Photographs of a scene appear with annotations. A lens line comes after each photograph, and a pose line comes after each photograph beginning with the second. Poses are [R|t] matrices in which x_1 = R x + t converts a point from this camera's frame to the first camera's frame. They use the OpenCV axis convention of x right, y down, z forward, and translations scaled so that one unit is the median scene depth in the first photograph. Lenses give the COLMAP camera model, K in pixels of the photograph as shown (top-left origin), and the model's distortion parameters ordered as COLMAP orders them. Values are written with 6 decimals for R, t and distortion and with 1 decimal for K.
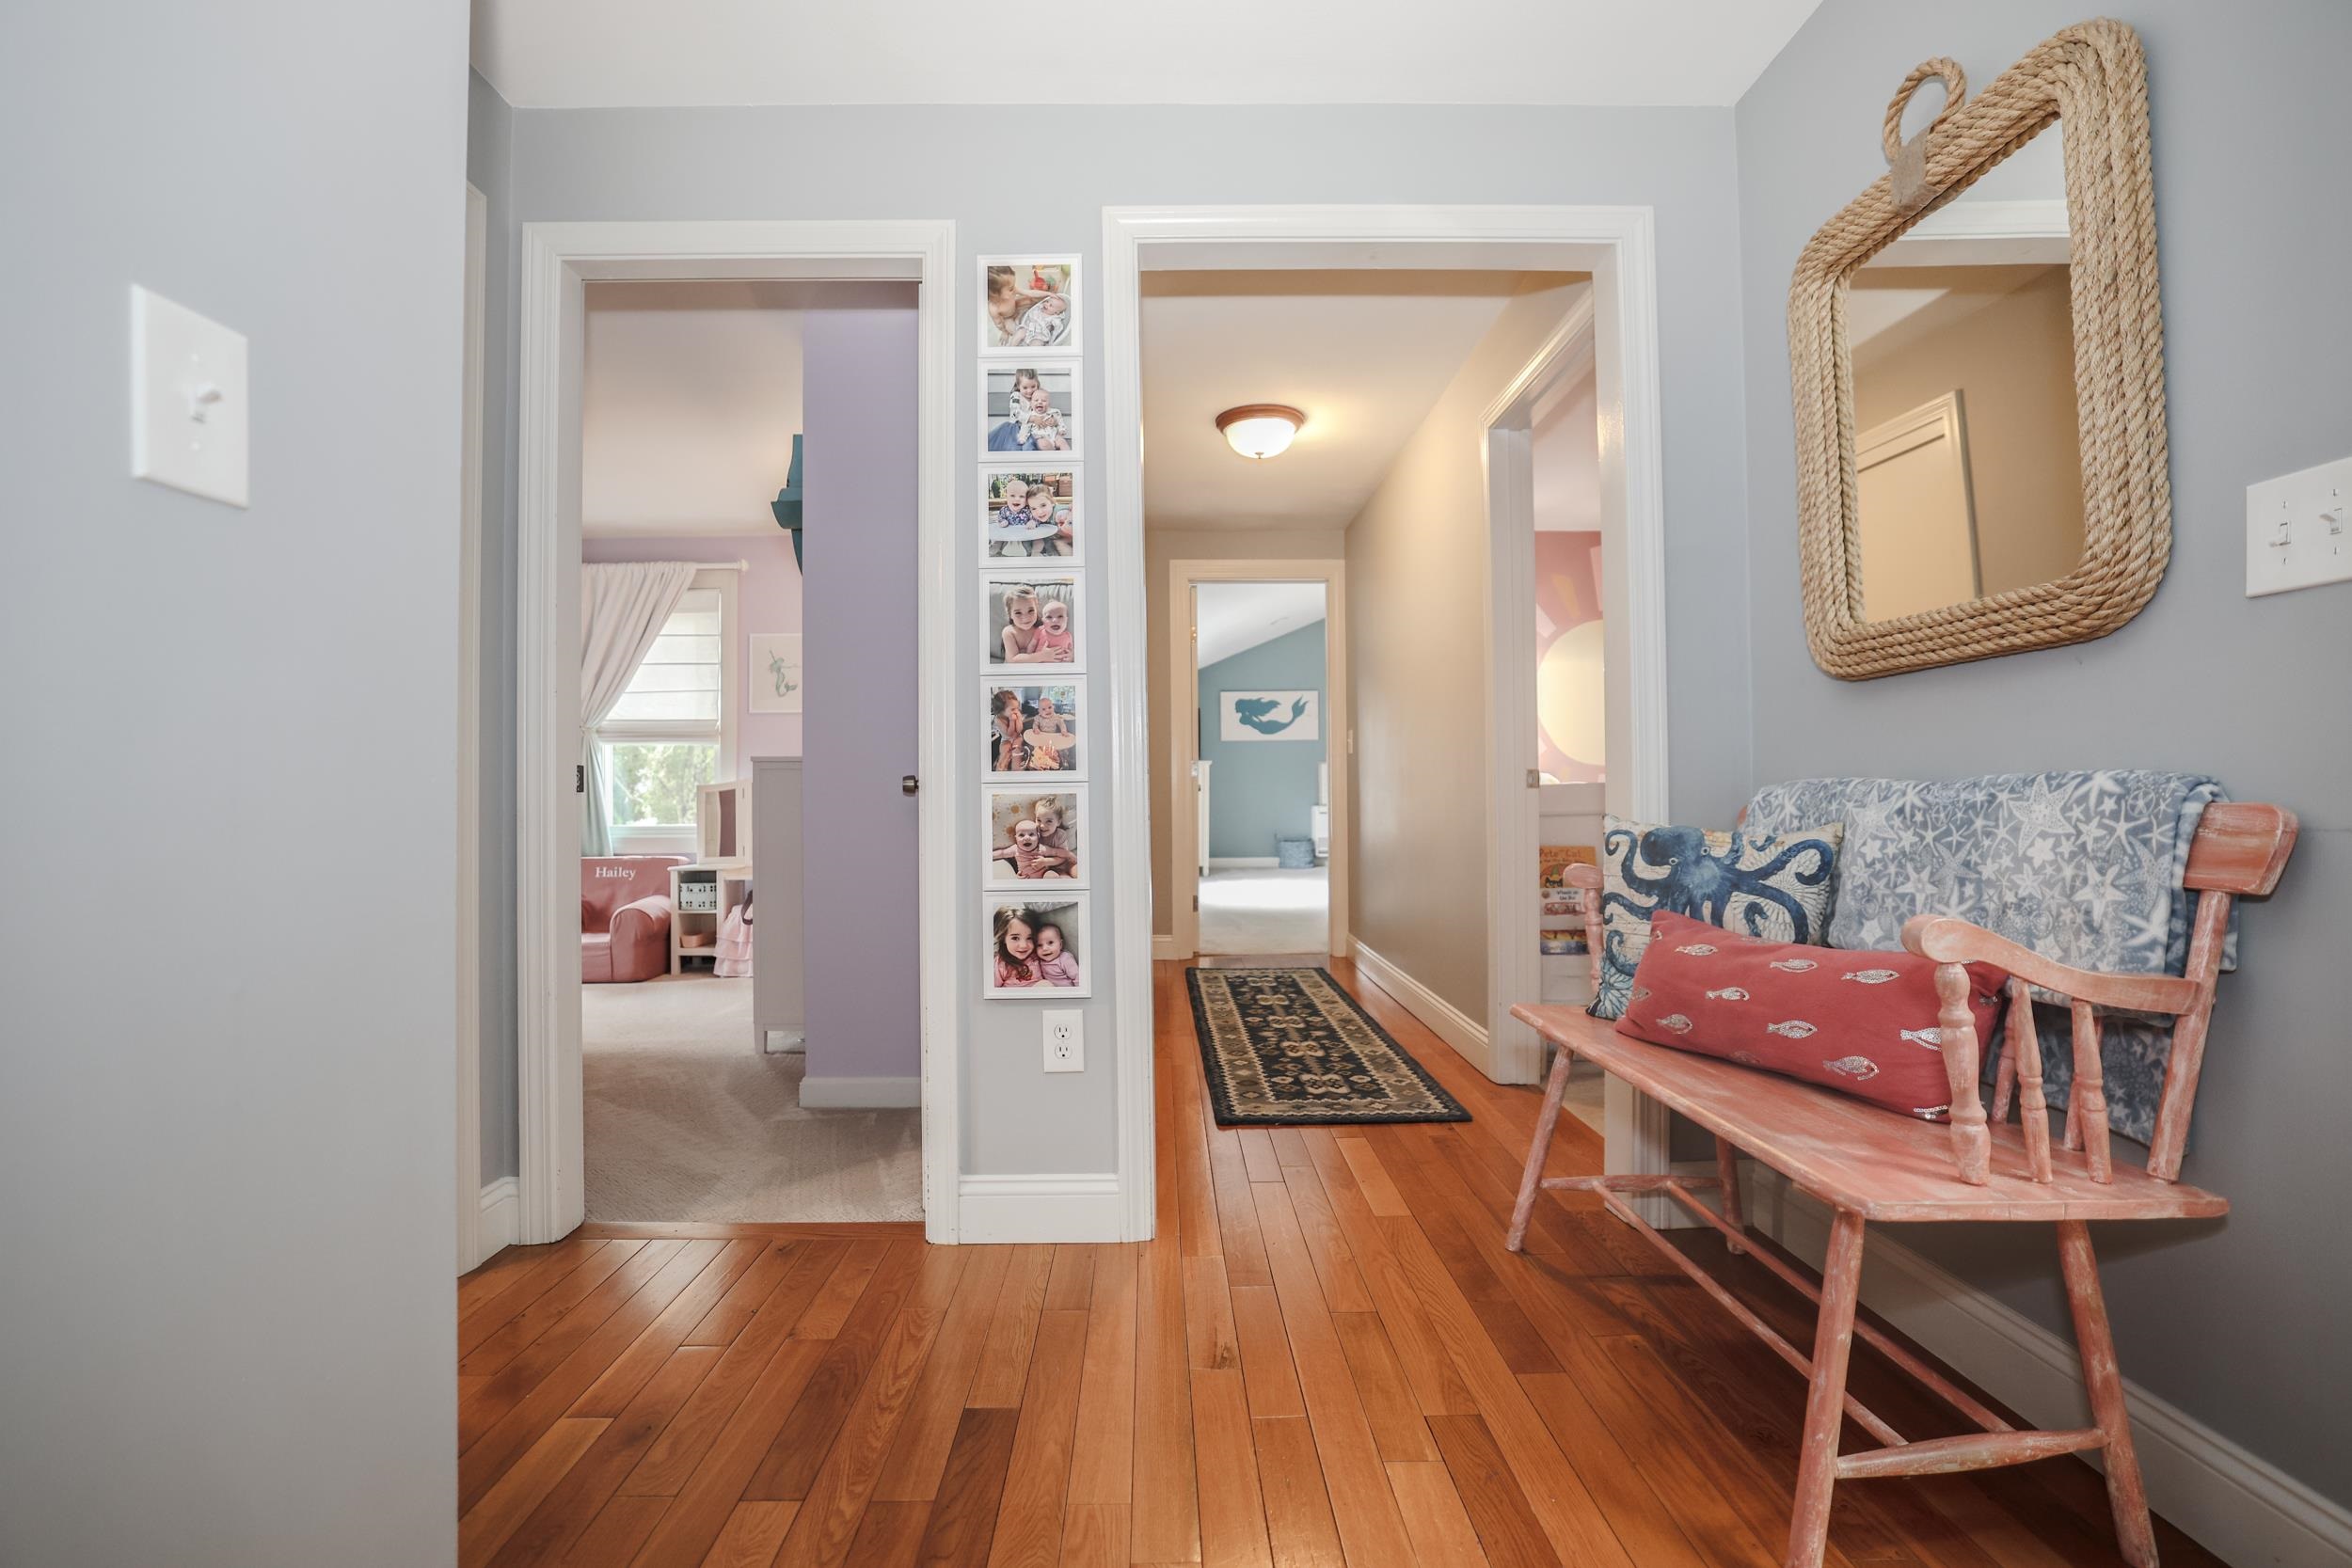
lens RADIAL K [[1026.0, 0, 1176.0], [0, 1026.0, 784.0], [0, 0, 1]] dist [-0.040297, 0.000206]
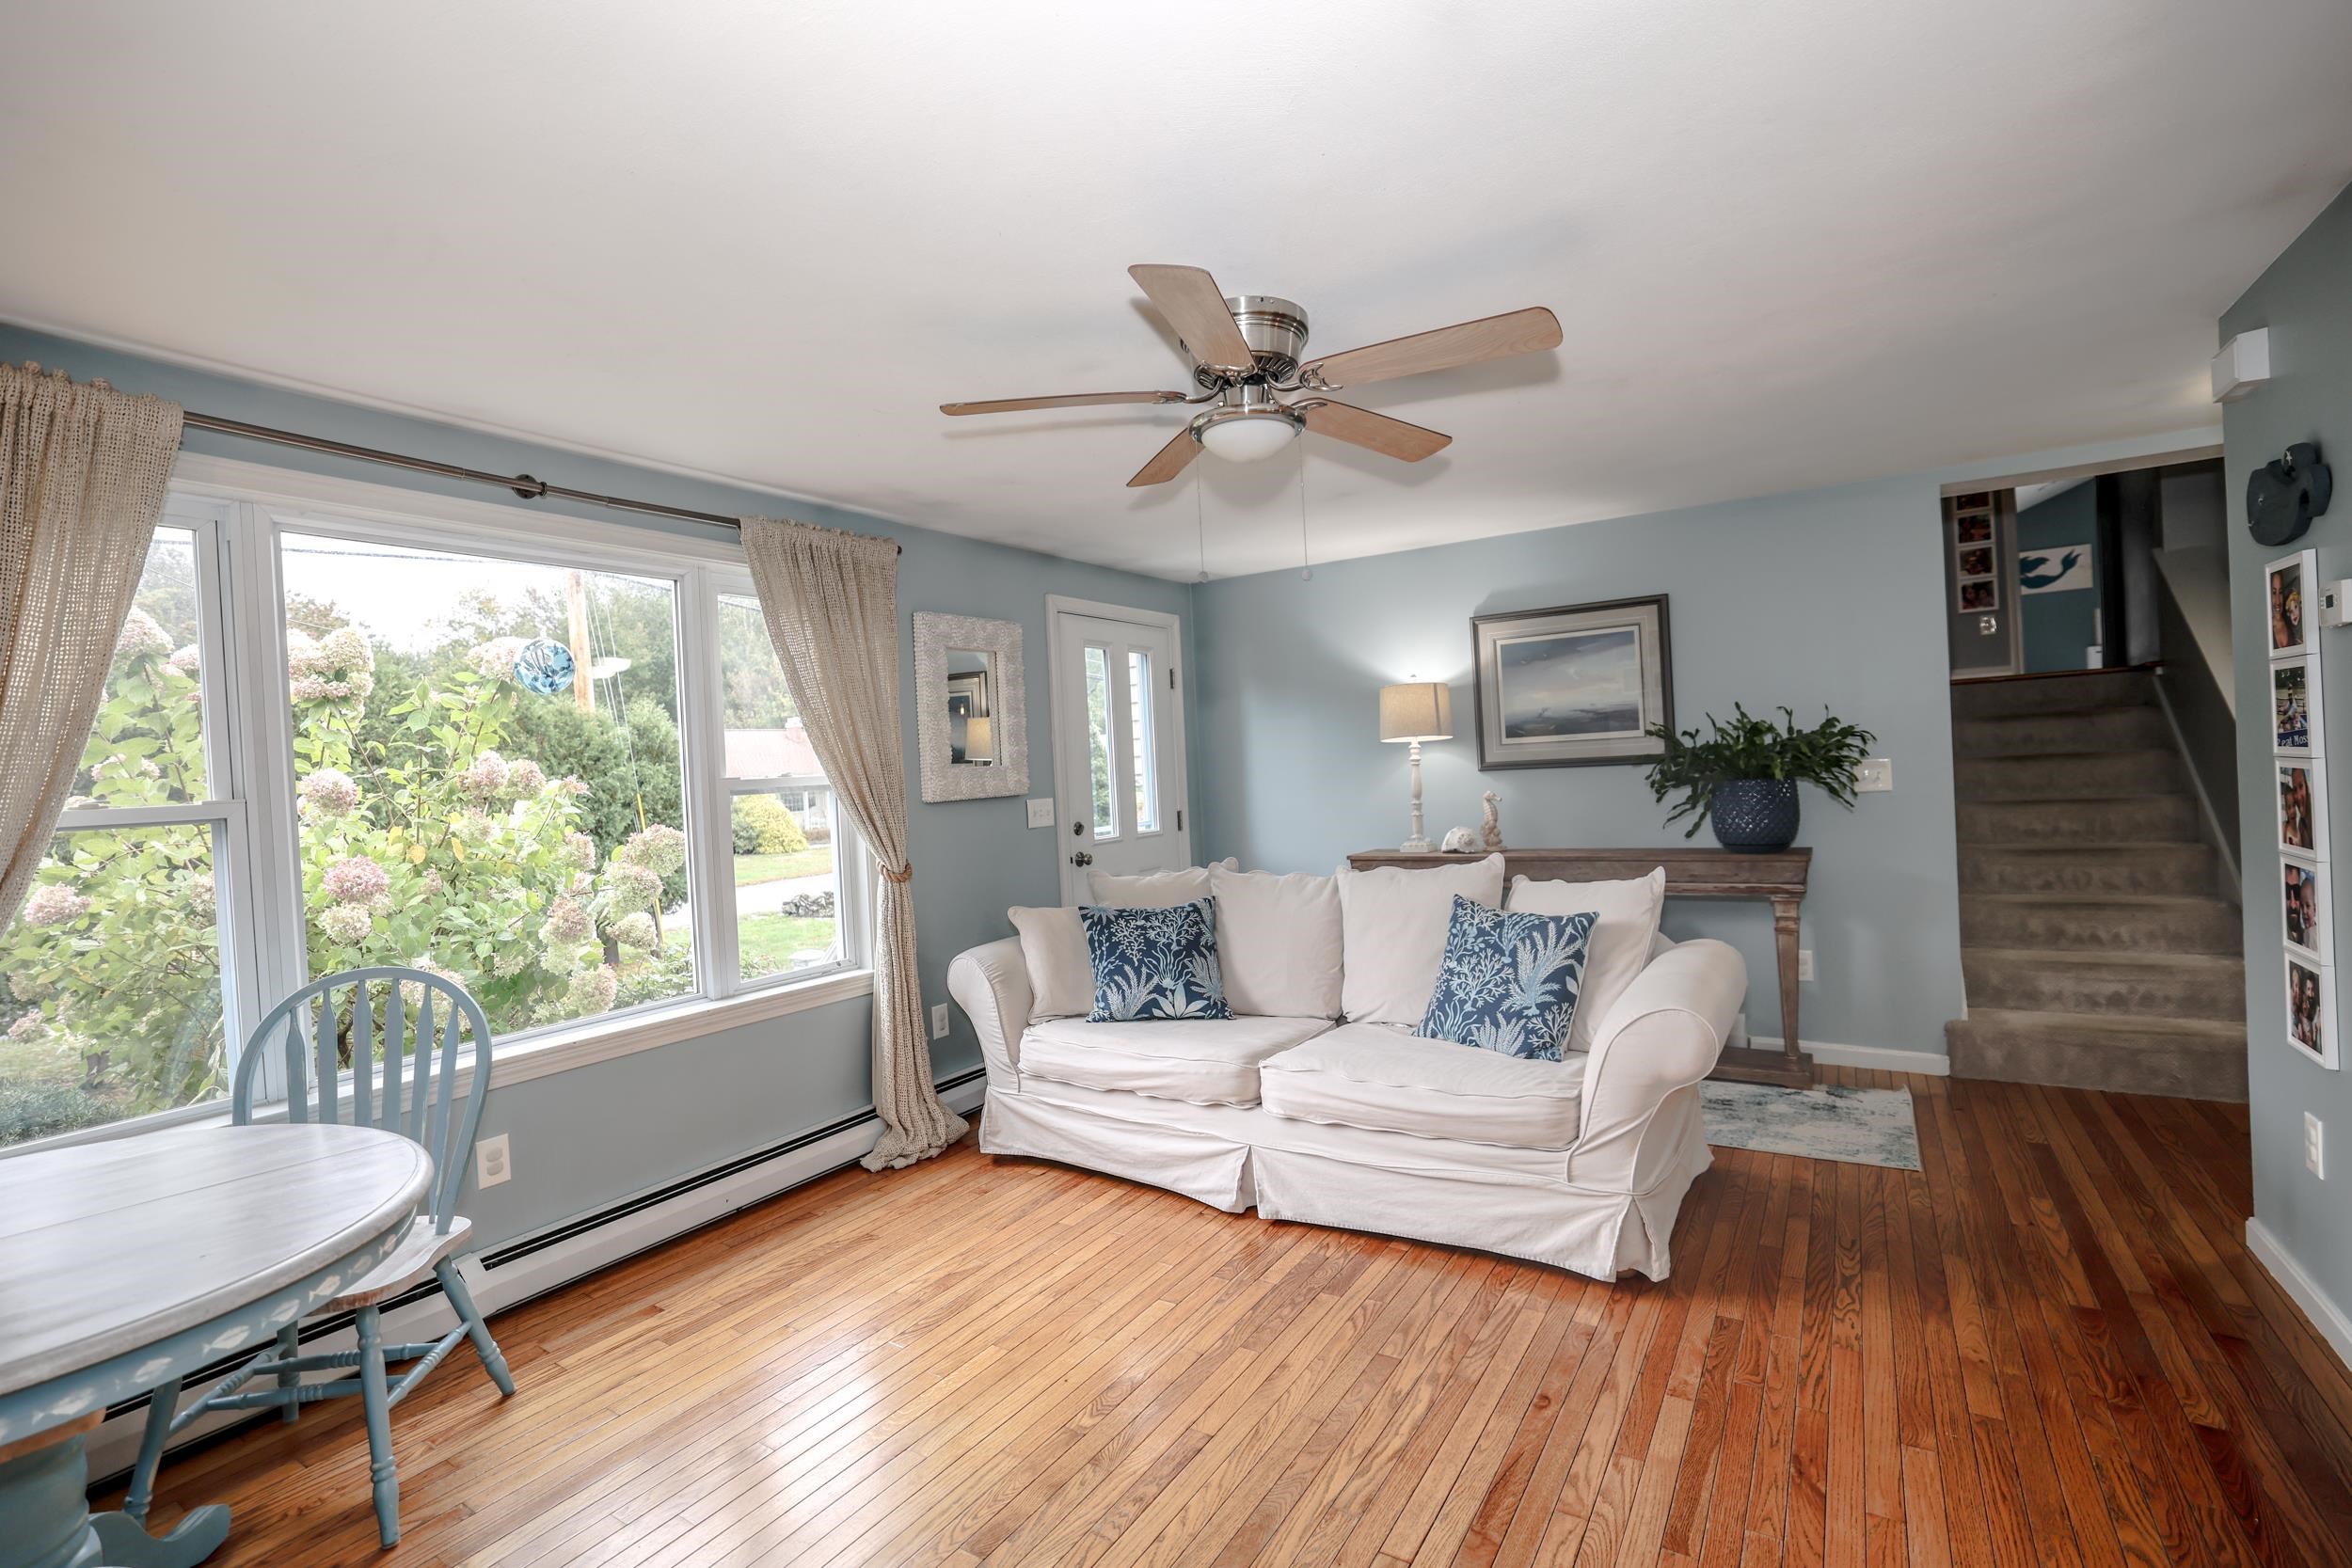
lens RADIAL K [[1058.4, 0, 1169.1], [0, 1058.4, 789.4], [0, 0, 1]] dist [-0.025484, 0.000325]
pose [[0.828079, -0.027413, -0.559941, -0.068090], [0.055751, 0.997879, 0.033596, 0.082569], [0.557832, -0.059037, 0.827851, -0.509143]]
